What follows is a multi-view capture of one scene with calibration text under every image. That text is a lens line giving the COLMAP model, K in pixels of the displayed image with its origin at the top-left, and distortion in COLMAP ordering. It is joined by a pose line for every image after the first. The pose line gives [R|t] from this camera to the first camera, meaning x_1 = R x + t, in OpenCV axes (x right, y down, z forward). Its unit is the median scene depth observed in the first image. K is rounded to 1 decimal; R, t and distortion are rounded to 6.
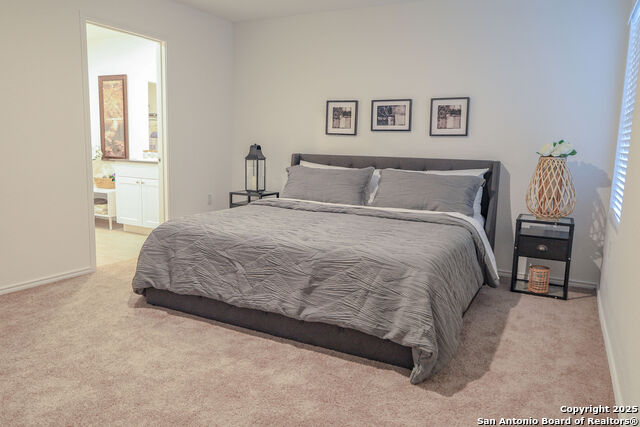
lens RADIAL K [[463.9, 0, 319.5], [0, 463.9, 212.1], [0, 0, 1]] dist [-0.000875, 0.000222]
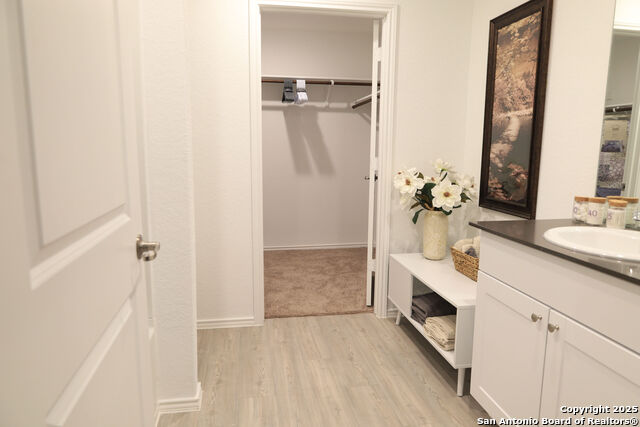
lens RADIAL K [[437.0, 0, 317.3], [0, 437.0, 214.4], [0, 0, 1]] dist [-0.006506, -0.003056]
pose [[0.607217, 0.098015, -0.788467, -0.229825], [-0.104792, 0.993572, 0.042809, -0.108476], [0.787595, 0.056631, 0.613585, 0.623923]]
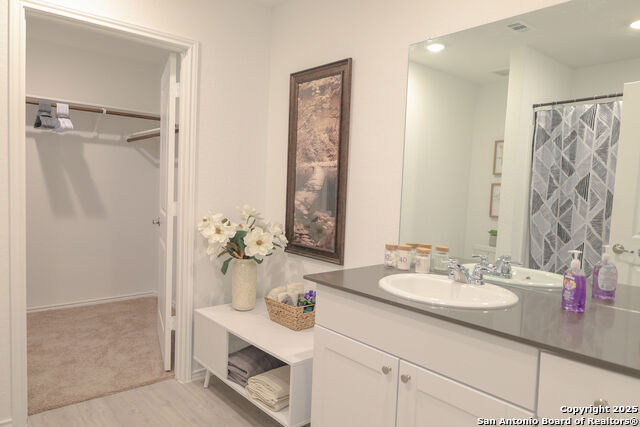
lens RADIAL K [[437.0, 0, 320.2], [0, 437.0, 214.7], [0, 0, 1]] dist [-0.006506, -0.003056]
pose [[0.933110, 0.031655, -0.358195, -0.288337], [-0.064286, 0.994755, -0.079558, -0.119402], [0.353798, 0.097263, 0.930251, 0.617087]]
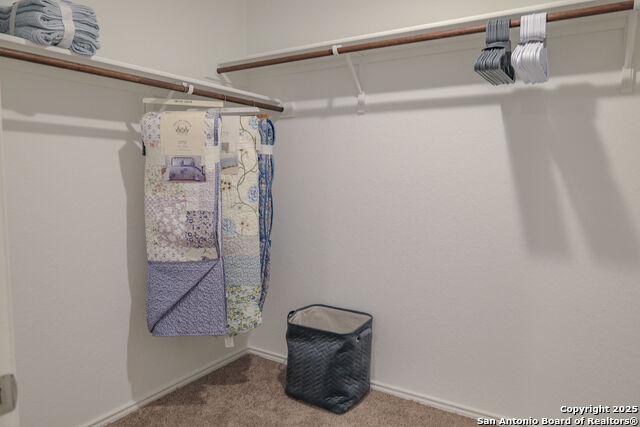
lens RADIAL K [[437.0, 0, 319.0], [0, 437.0, 216.1], [0, 0, 1]] dist [-0.006506, -0.003056]
pose [[-0.089638, 0.054311, -0.994493, -0.542357], [-0.159784, 0.984794, 0.068183, -0.167339], [0.983074, 0.165016, -0.079597, 0.939888]]
